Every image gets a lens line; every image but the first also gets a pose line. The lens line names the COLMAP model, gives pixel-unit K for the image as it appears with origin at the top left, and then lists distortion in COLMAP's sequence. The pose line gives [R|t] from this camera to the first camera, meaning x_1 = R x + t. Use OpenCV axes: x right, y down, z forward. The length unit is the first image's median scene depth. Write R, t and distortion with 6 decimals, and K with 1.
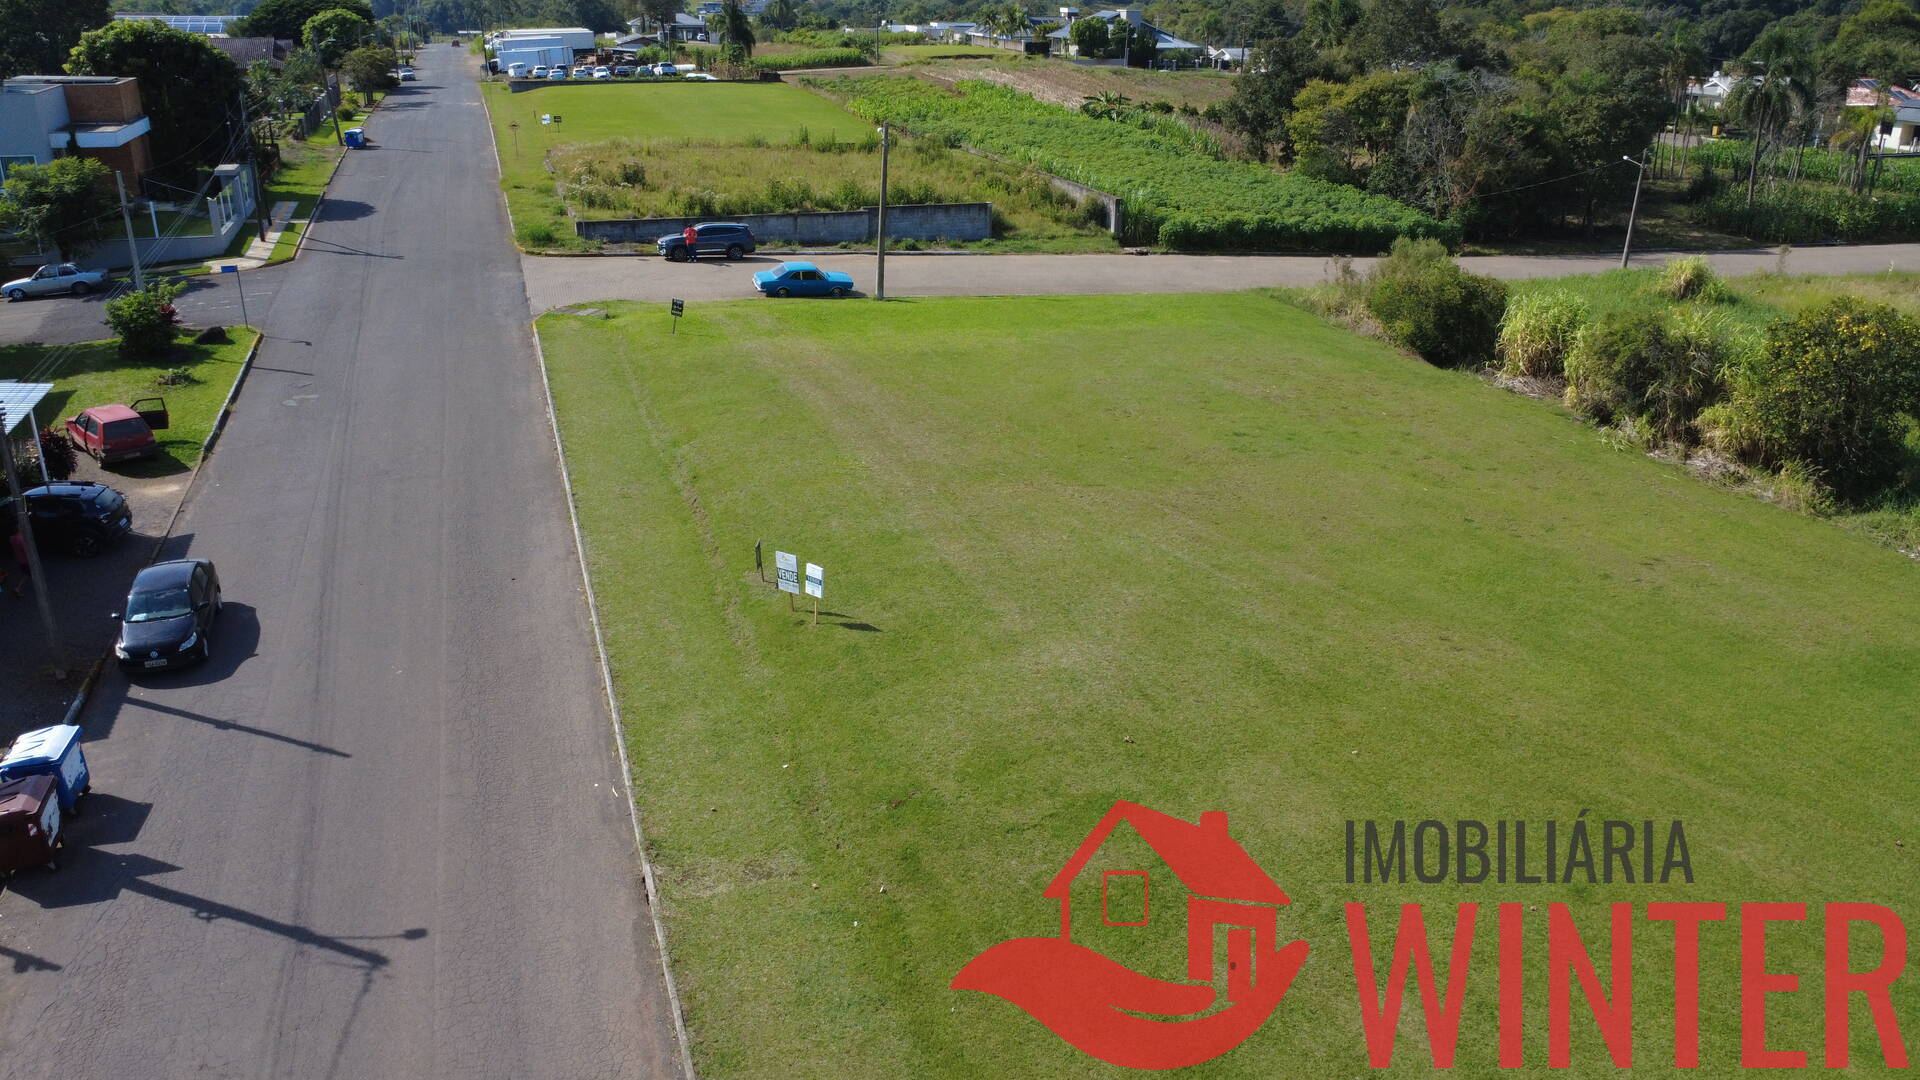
lens RADIAL K [[1437.2, 0, 955.2], [0, 1437.2, 544.3], [0, 0, 1]] dist [0.007832, -0.007813]
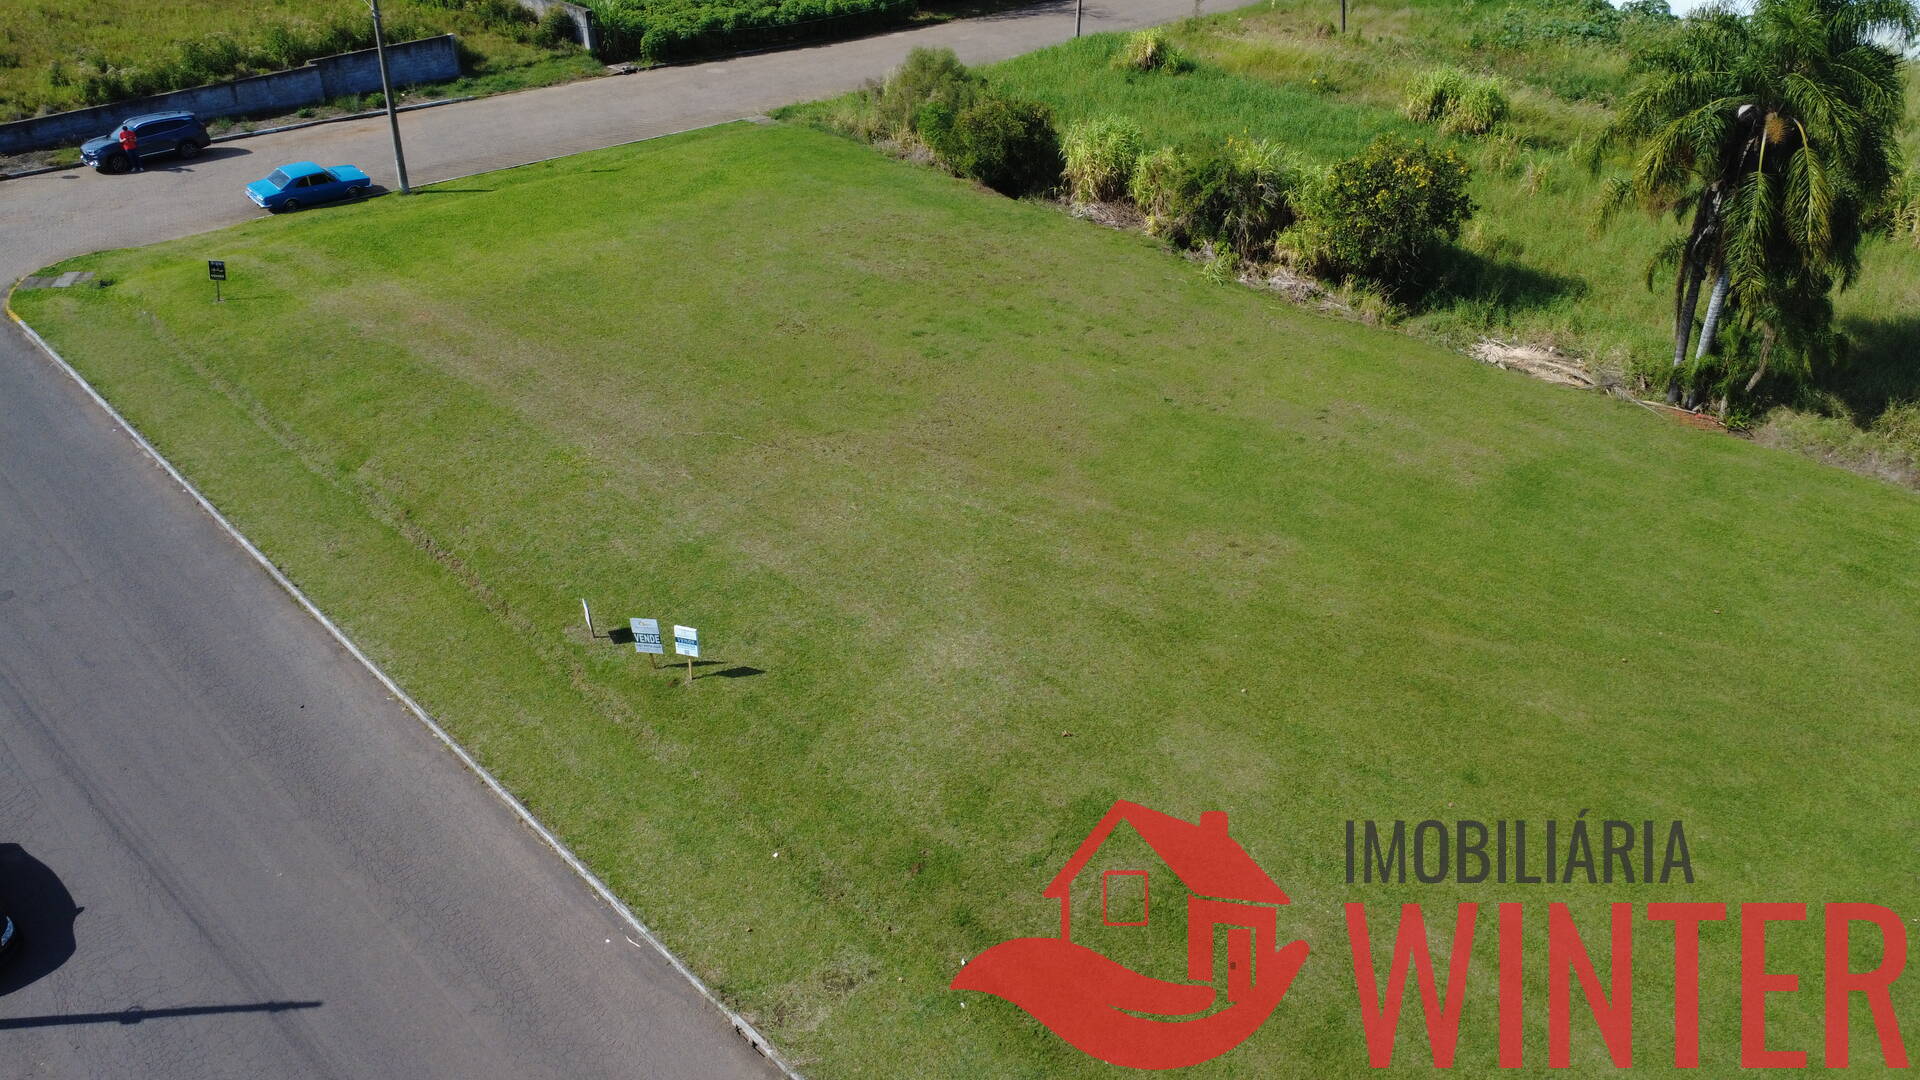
lens RADIAL K [[1437.2, 0, 957.0], [0, 1437.2, 540.2], [0, 0, 1]] dist [0.007832, -0.007813]
pose [[0.890704, -0.251633, 0.378586, -0.177495], [0.169199, 0.956496, 0.237671, -0.150056], [-0.421921, -0.147639, 0.894531, 0.031349]]
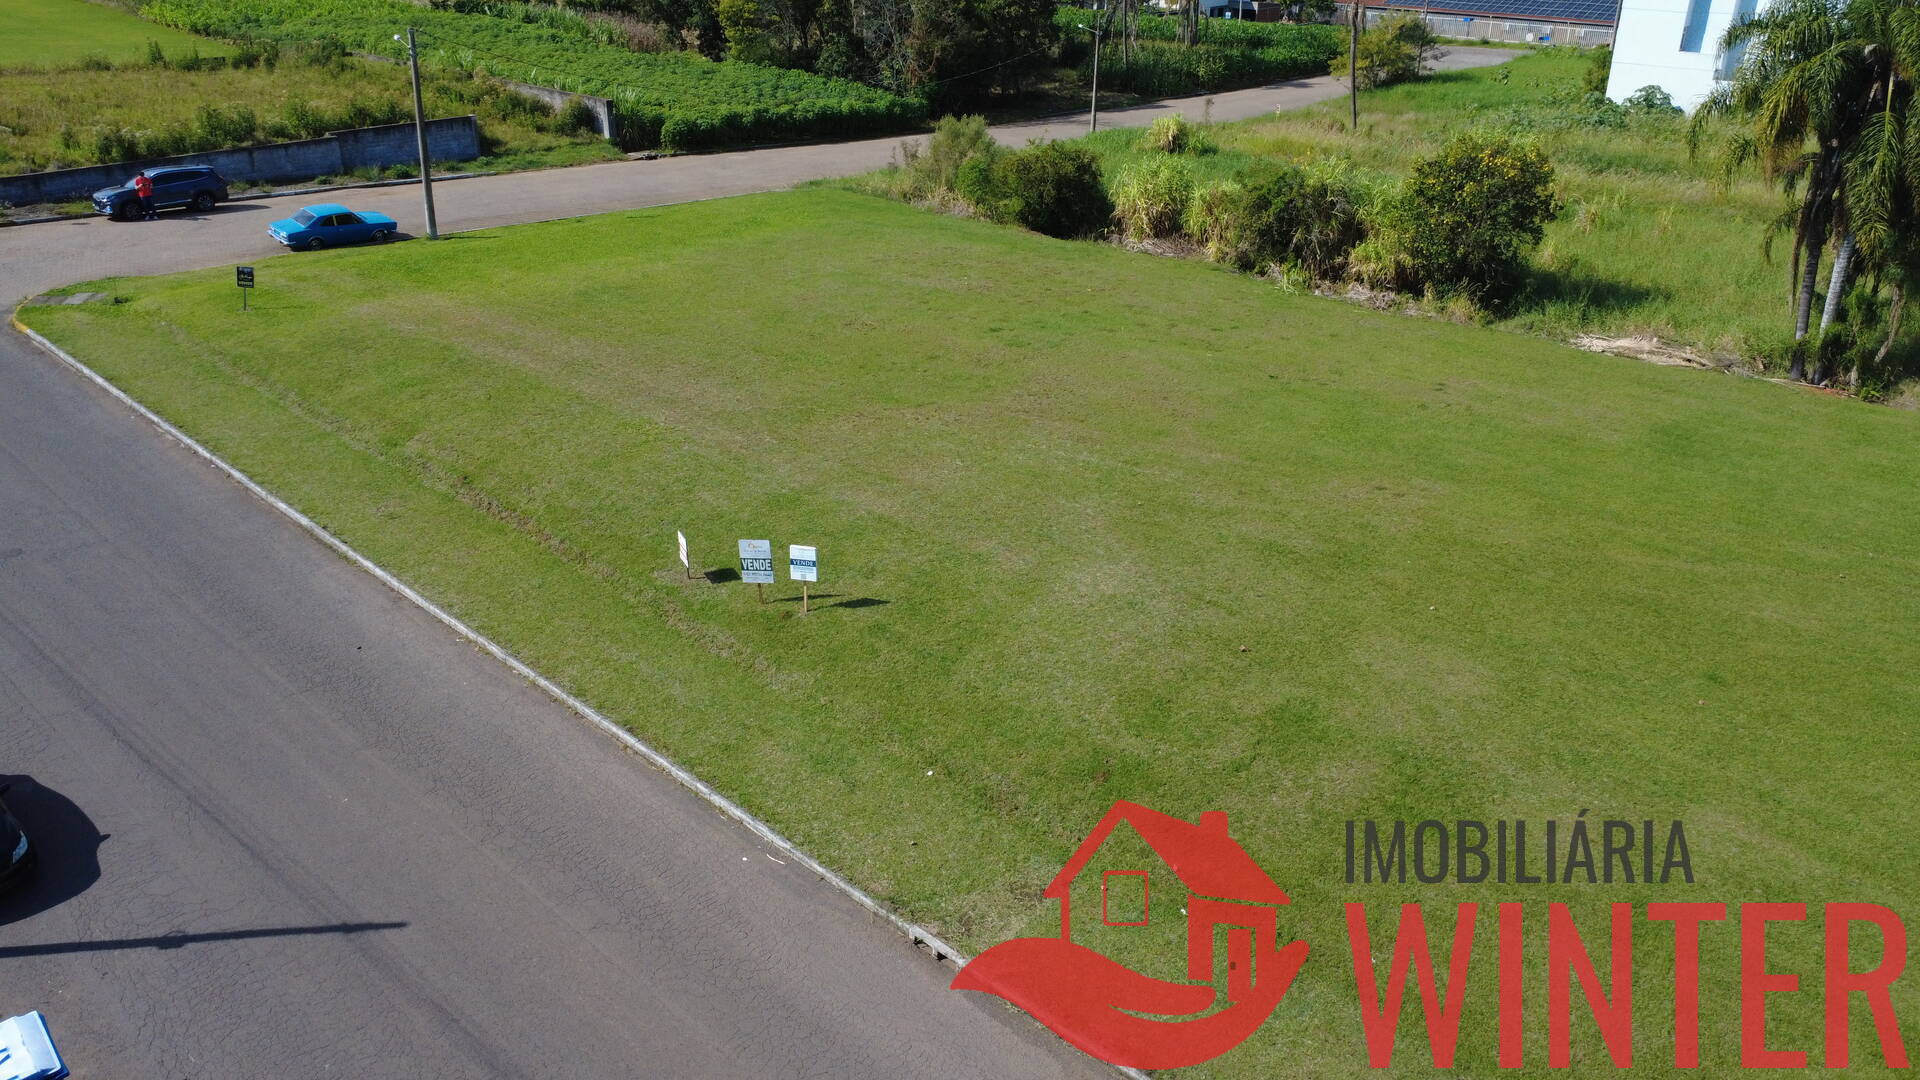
lens RADIAL K [[1437.2, 0, 957.5], [0, 1437.2, 539.9], [0, 0, 1]] dist [0.007832, -0.007813]
pose [[0.875248, -0.209035, 0.436172, -0.242032], [0.178606, 0.977733, 0.110177, -0.041767], [-0.449490, -0.018529, 0.893093, 0.111330]]
